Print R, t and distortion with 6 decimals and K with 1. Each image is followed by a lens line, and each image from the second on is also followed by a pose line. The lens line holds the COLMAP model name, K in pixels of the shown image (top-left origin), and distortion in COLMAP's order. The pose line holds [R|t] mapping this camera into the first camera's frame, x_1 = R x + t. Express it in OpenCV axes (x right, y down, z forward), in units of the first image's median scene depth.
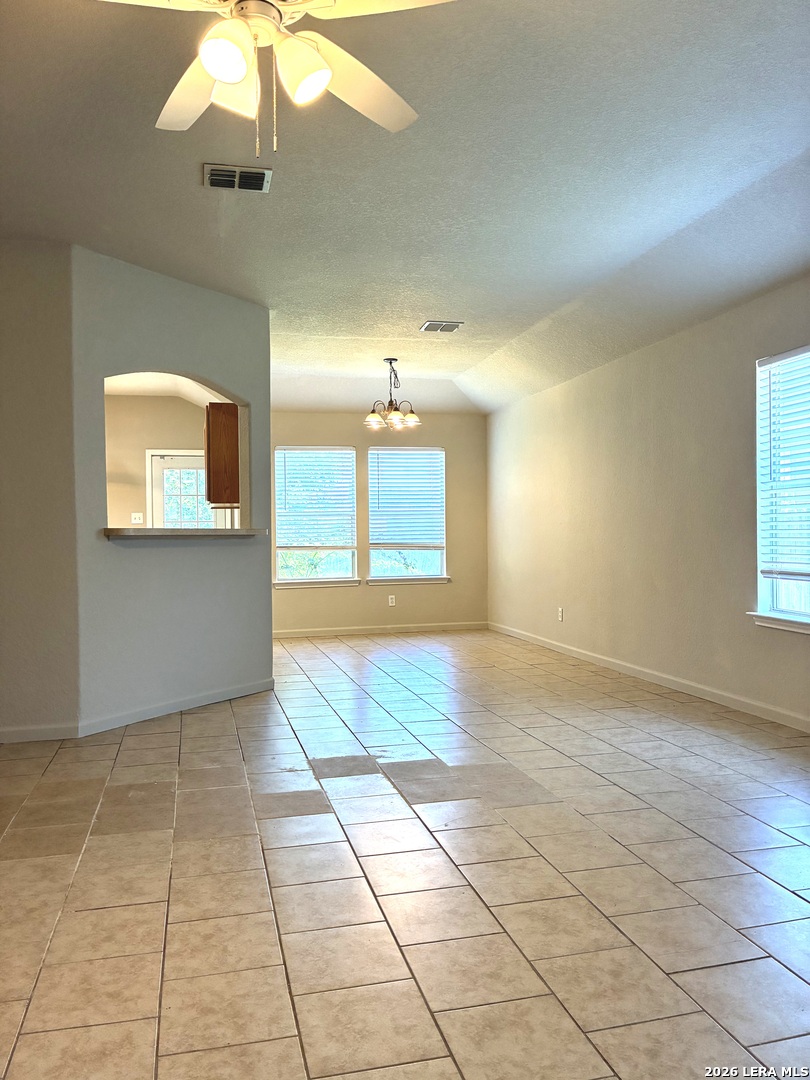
lens RADIAL K [[826.6, 0, 431.0], [0, 826.6, 516.7], [0, 0, 1]] dist [0.044399, -0.066434]
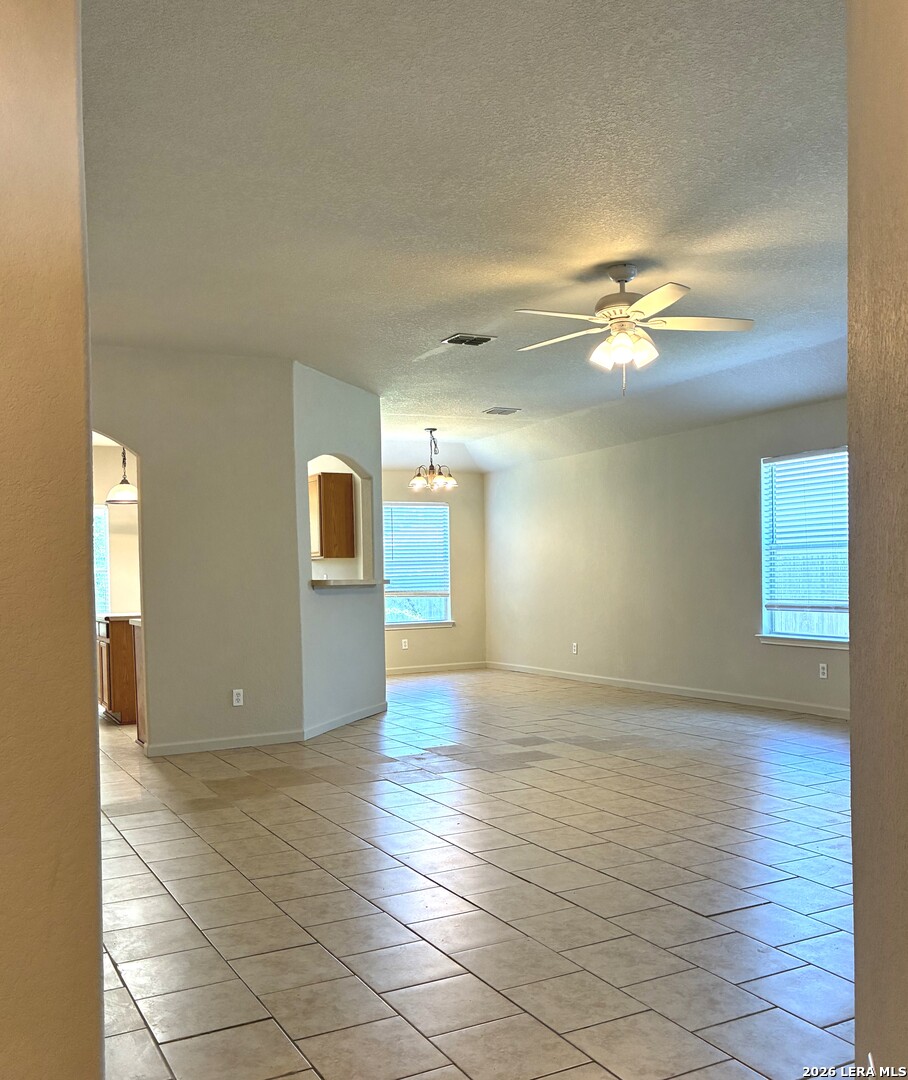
lens RADIAL K [[1020.2, 0, 492.6], [0, 1020.2, 578.6], [0, 0, 1]] dist [0.047101, 0.000000]
pose [[0.964953, -0.009408, 0.262254, -0.425782], [0.004444, 0.999800, 0.019514, -0.014773], [-0.262385, -0.017665, 0.964801, -0.478087]]
